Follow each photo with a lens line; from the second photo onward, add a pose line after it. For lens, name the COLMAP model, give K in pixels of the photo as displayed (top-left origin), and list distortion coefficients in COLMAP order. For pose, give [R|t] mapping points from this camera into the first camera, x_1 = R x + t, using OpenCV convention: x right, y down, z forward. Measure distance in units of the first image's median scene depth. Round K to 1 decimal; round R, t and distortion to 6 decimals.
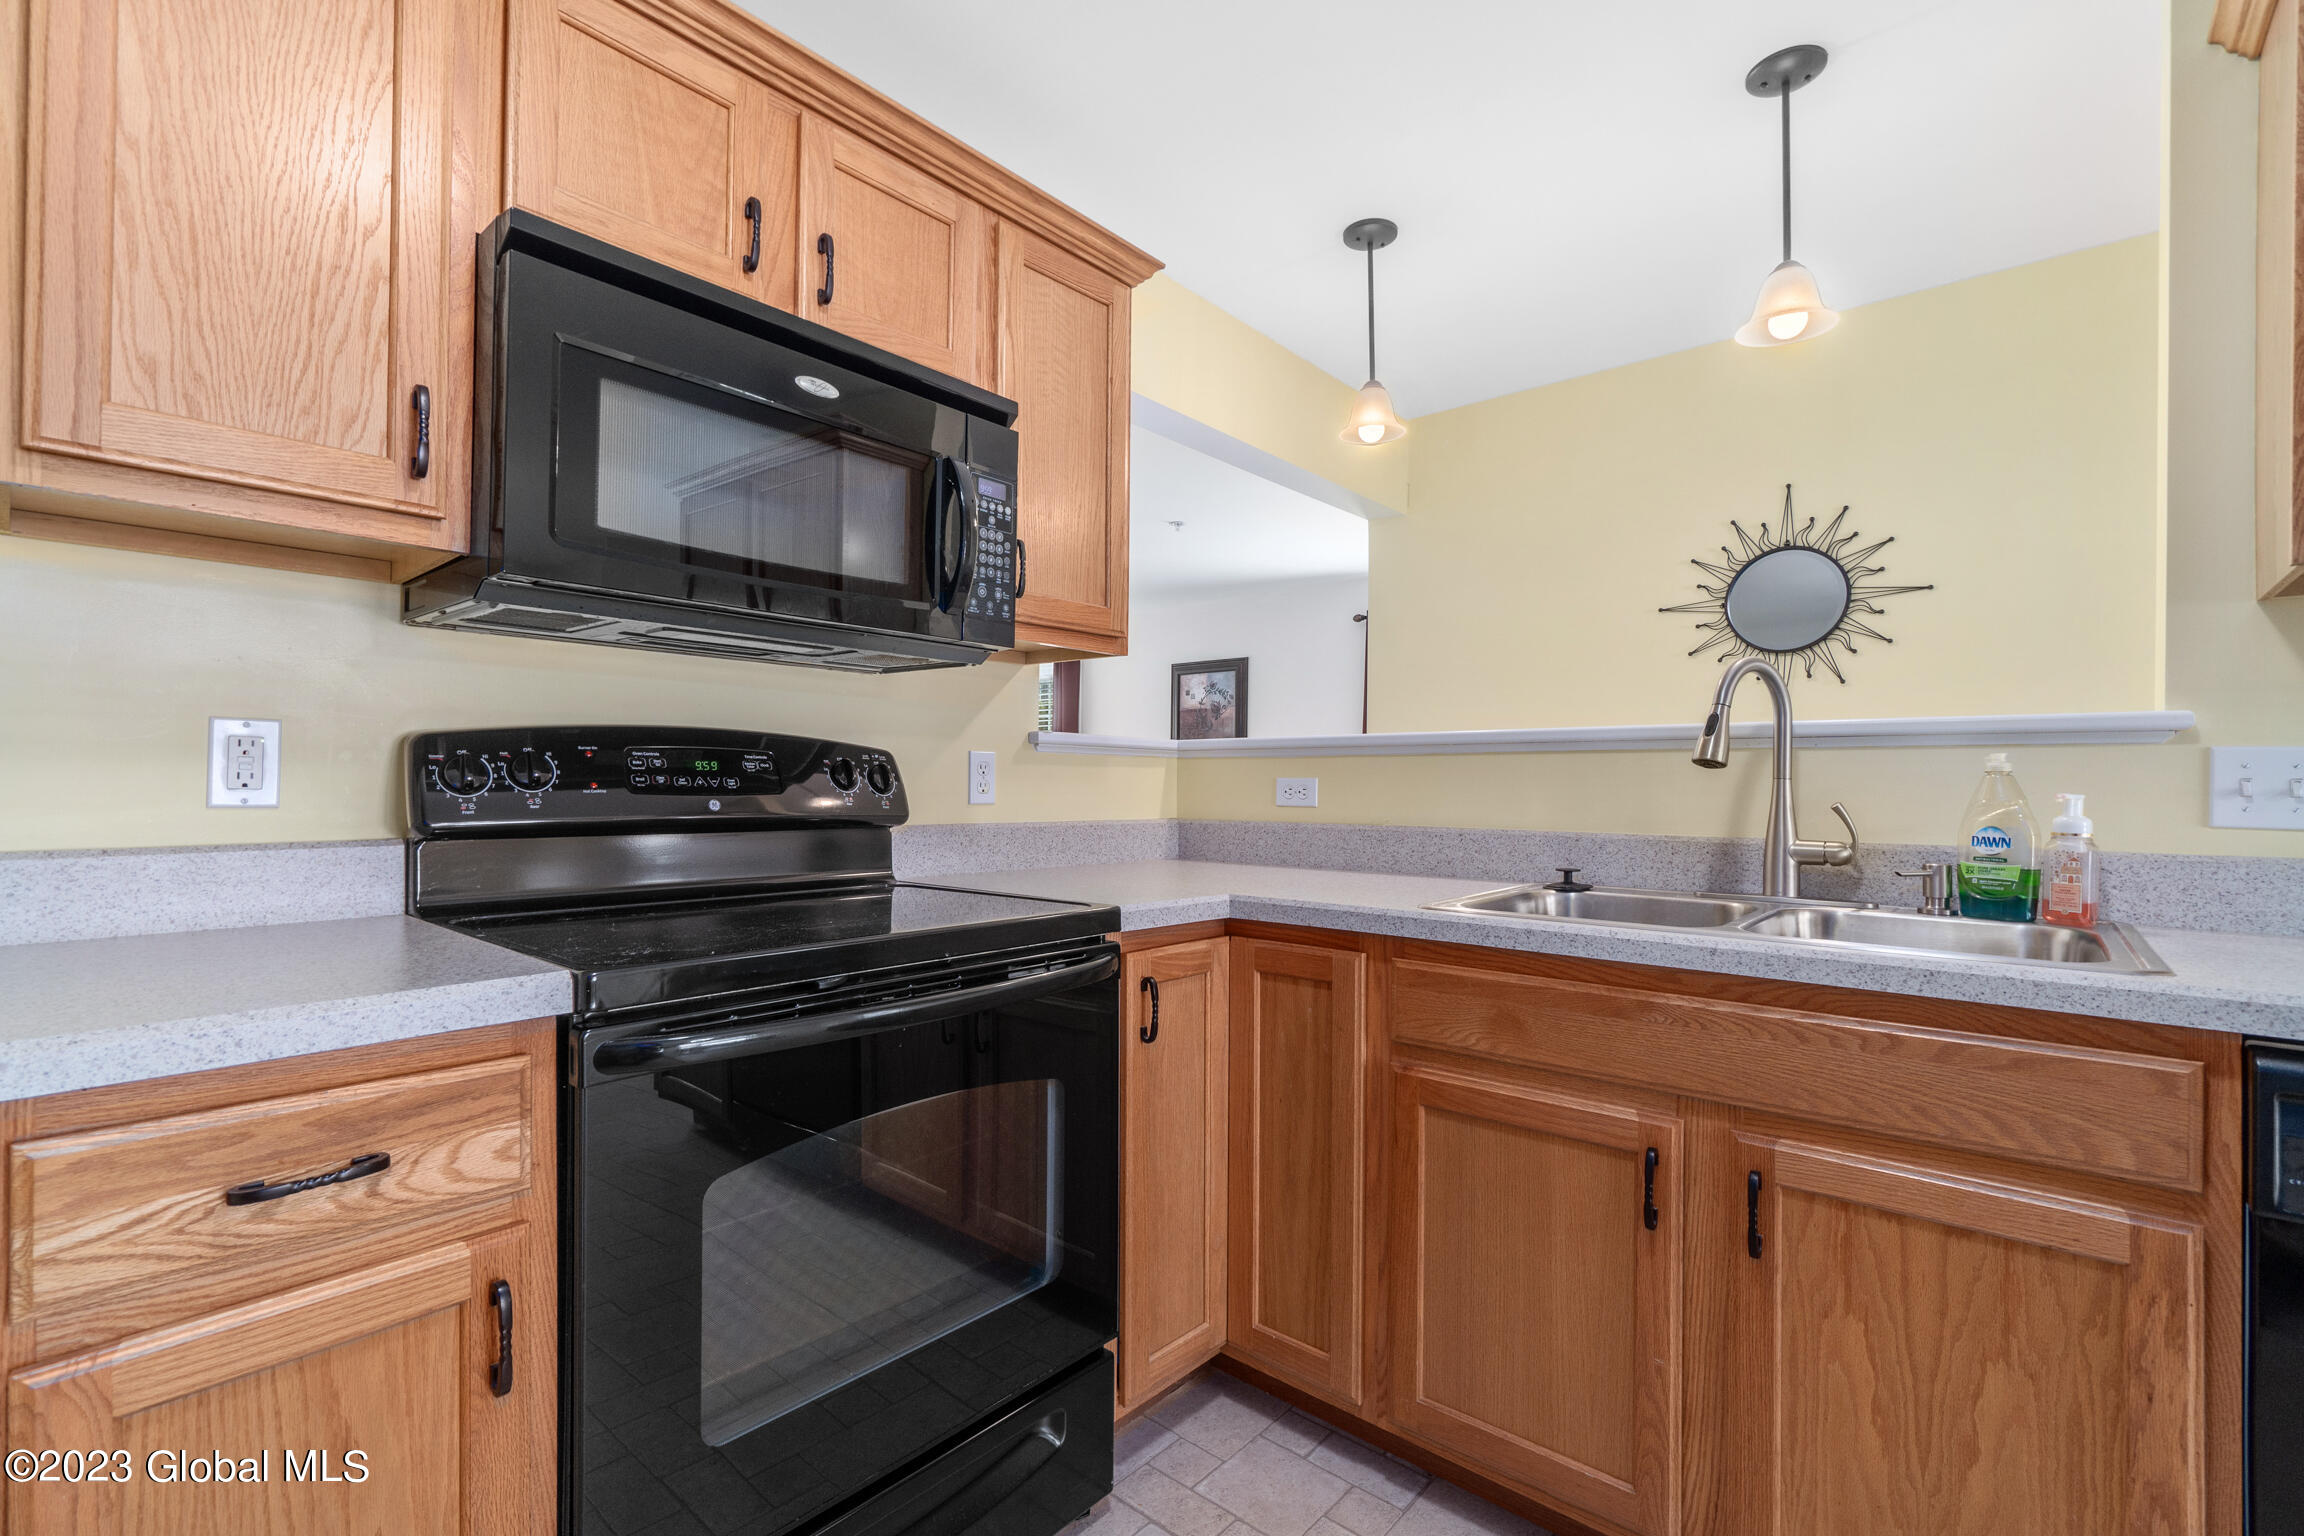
lens RADIAL K [[1005.3, 0, 1125.0], [0, 1005.3, 774.3], [0, 0, 1]] dist [-0.002348, -0.000304]
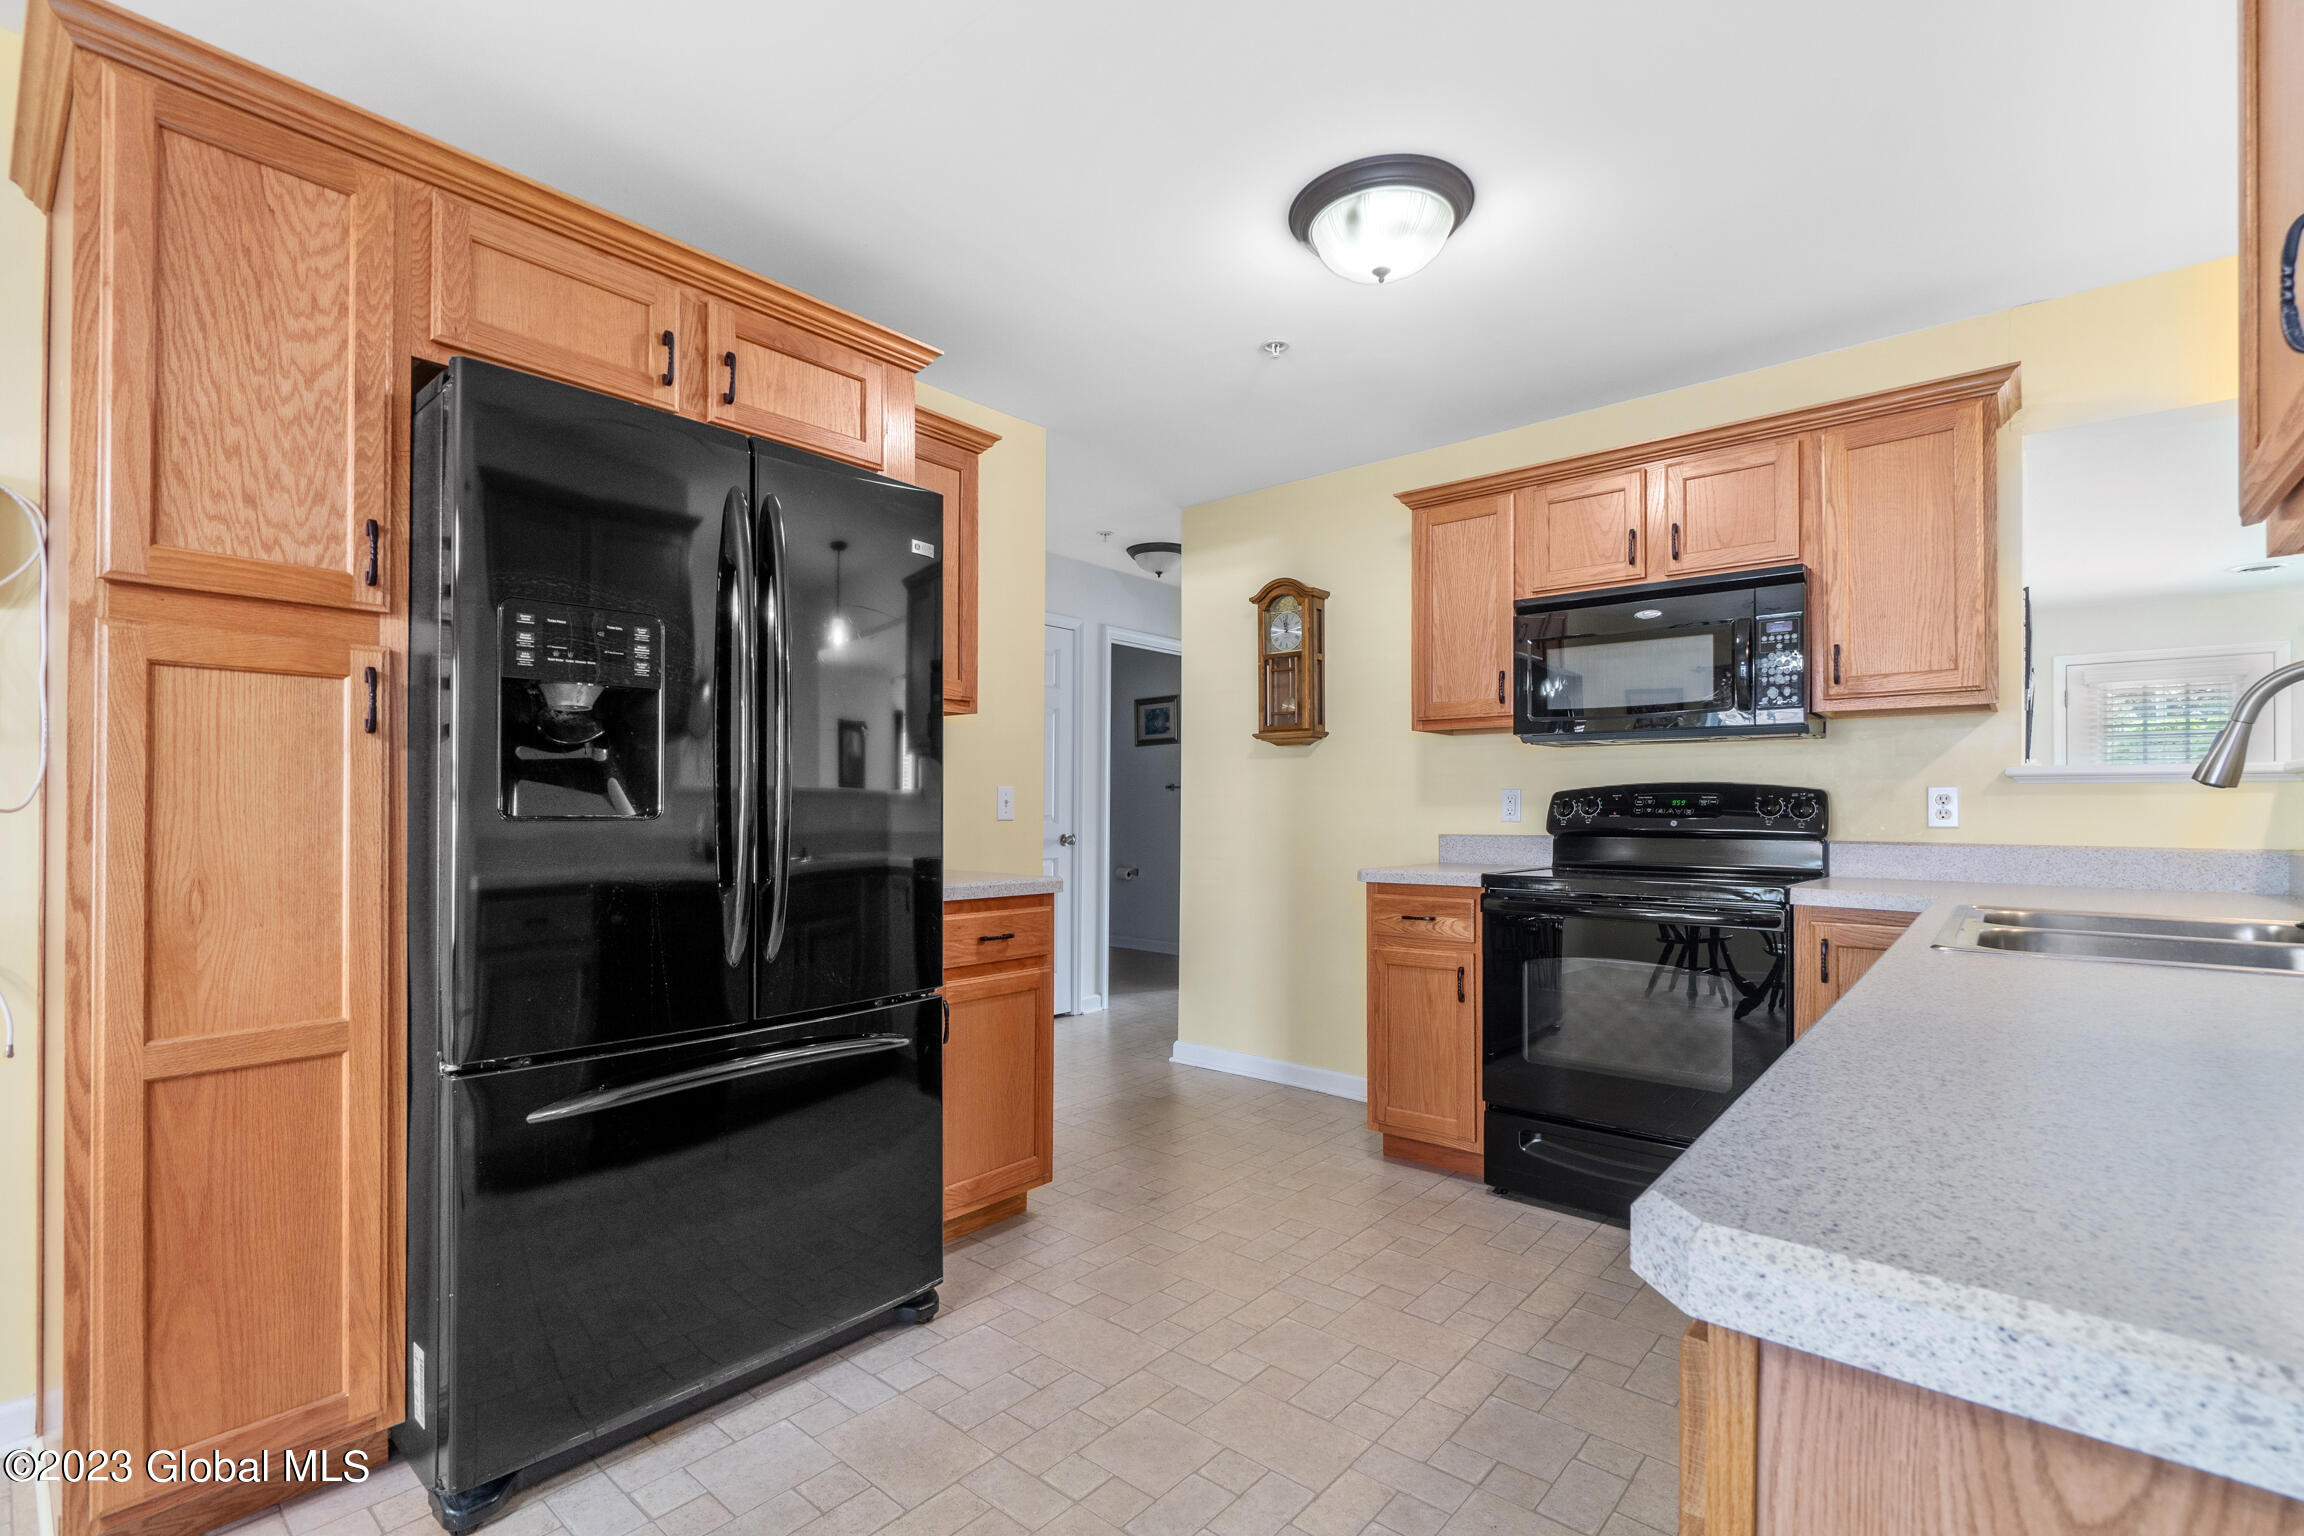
lens RADIAL K [[1015.8, 0, 1144.1], [0, 1015.8, 786.6], [0, 0, 1]] dist [-0.002411, 0.000014]
pose [[0.022058, -0.031704, -0.999254, 1.509425], [0.008107, 0.999470, -0.031531, 0.013910], [0.999724, -0.007405, 0.022303, -0.047740]]
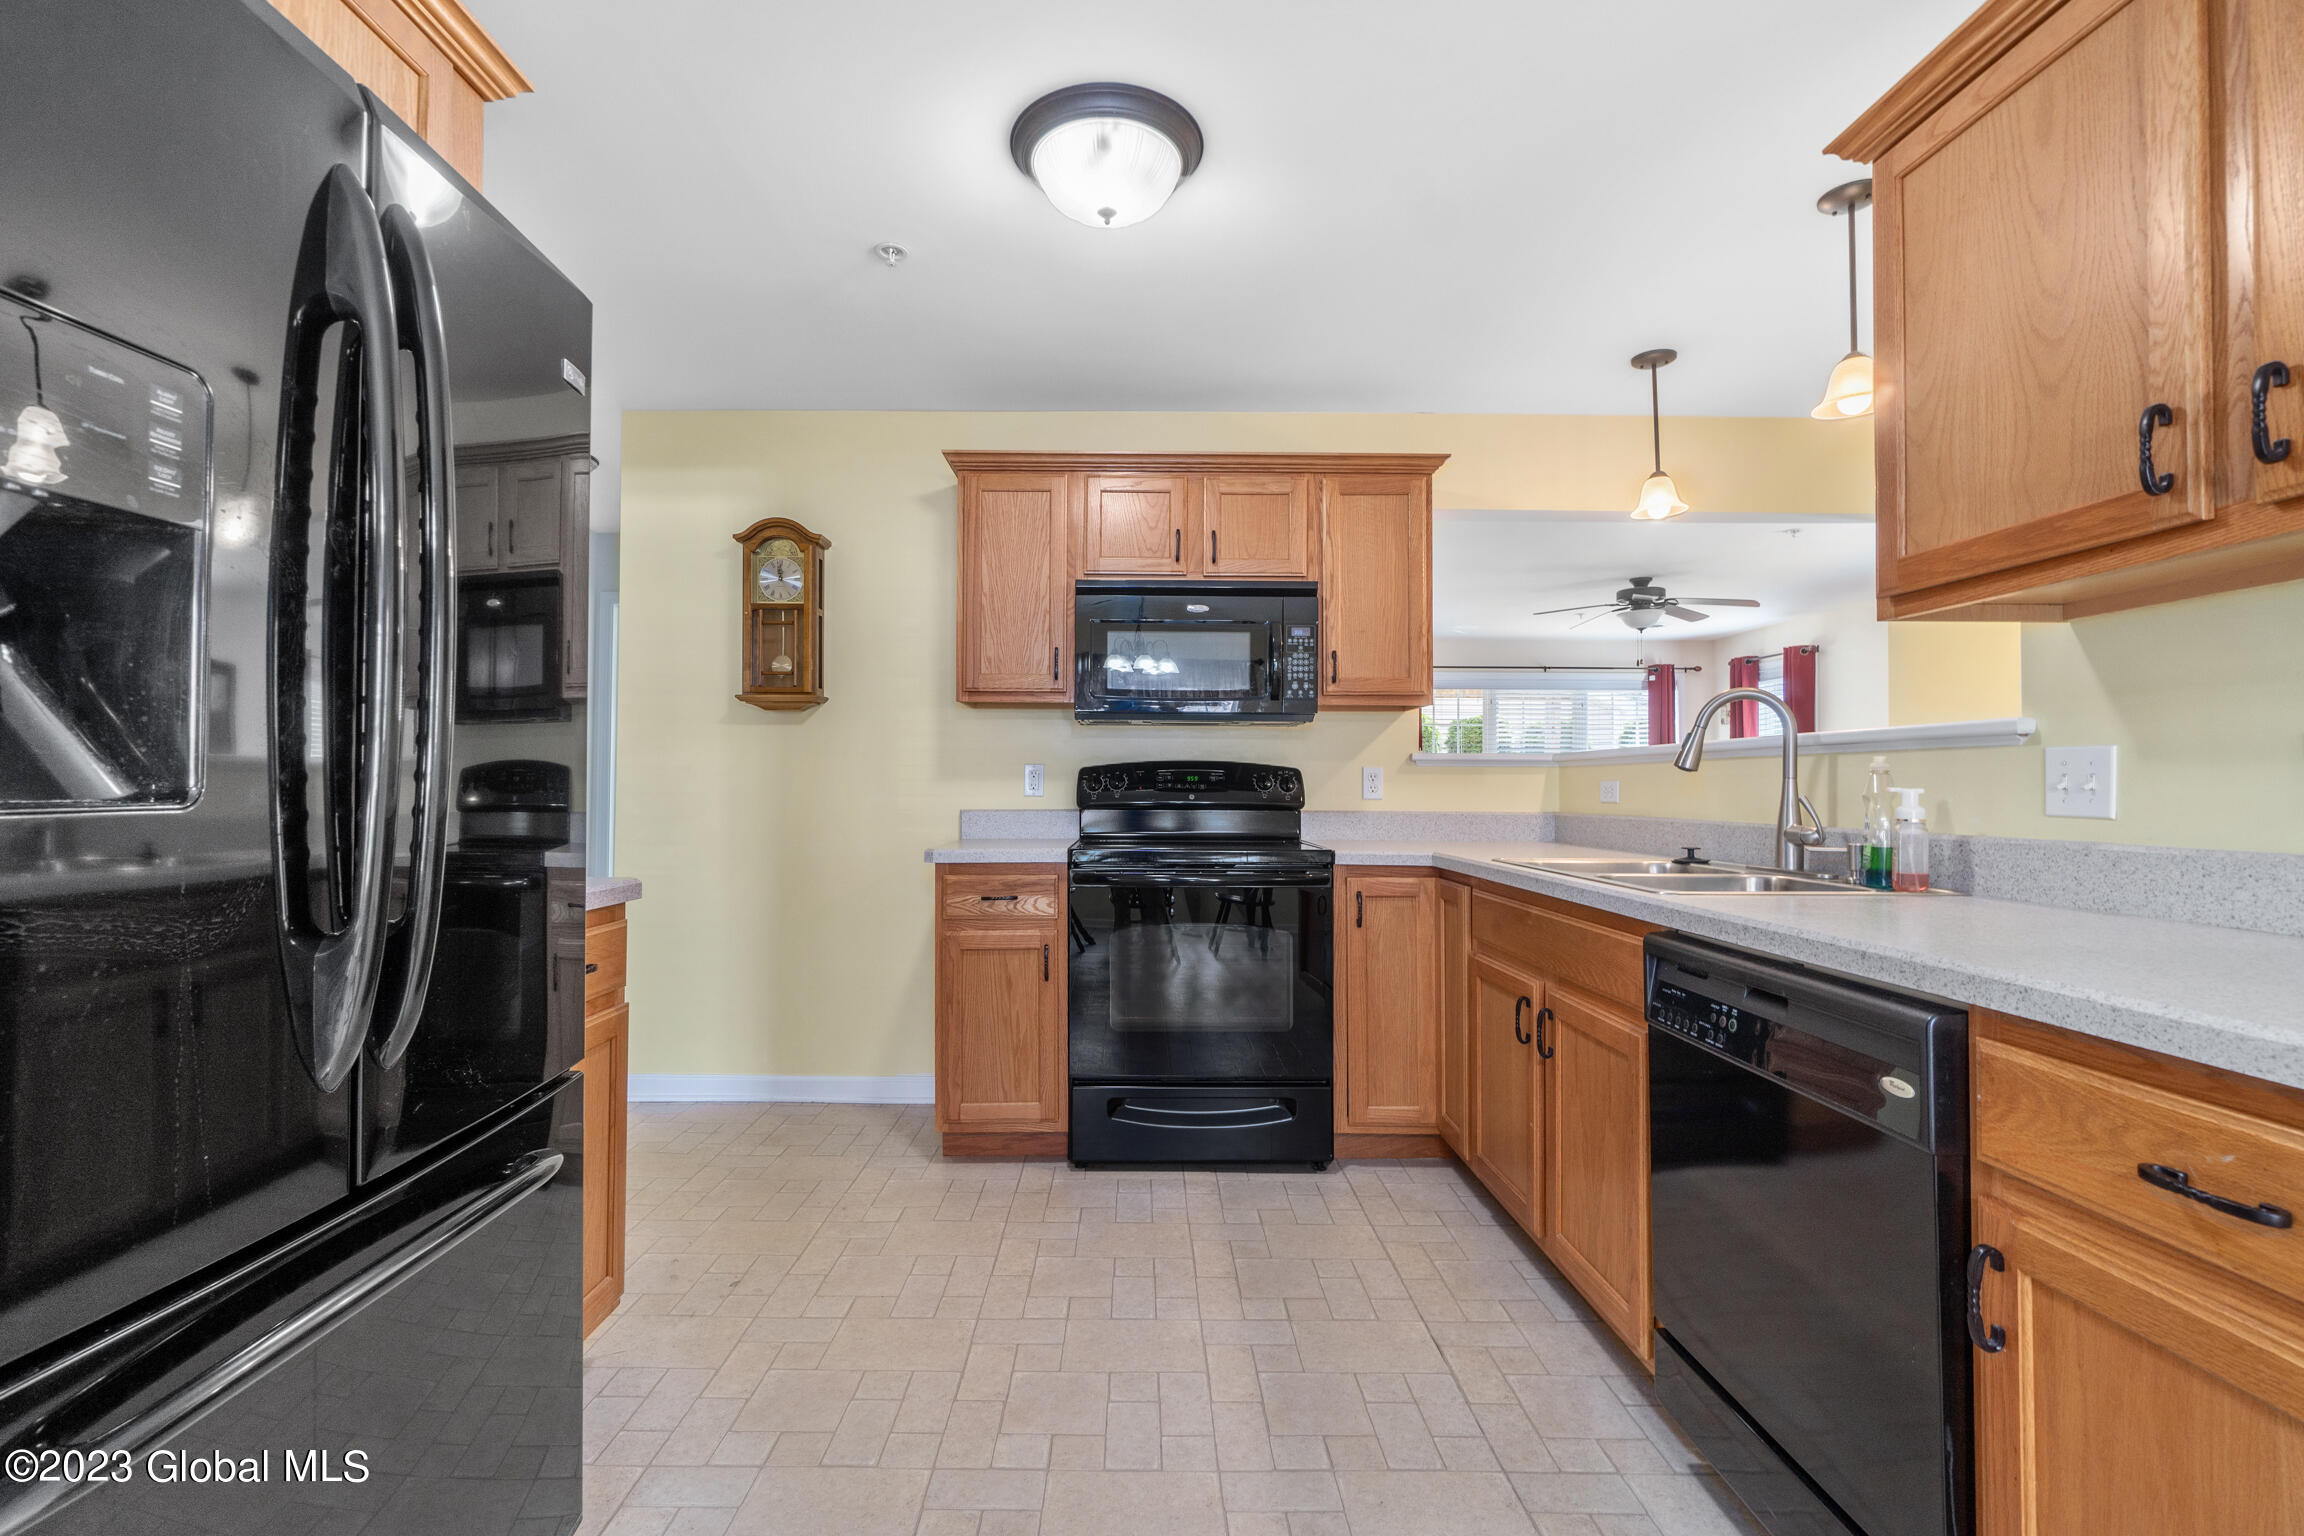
lens RADIAL K [[1001.4, 0, 1124.2], [0, 1001.4, 754.2], [0, 0, 1]] dist [-0.000212, 0.000003]
pose [[0.663185, -0.030095, -0.747851, 1.101181], [0.009648, 0.999452, -0.031664, 0.005653], [0.748394, 0.013784, 0.663112, -0.525675]]
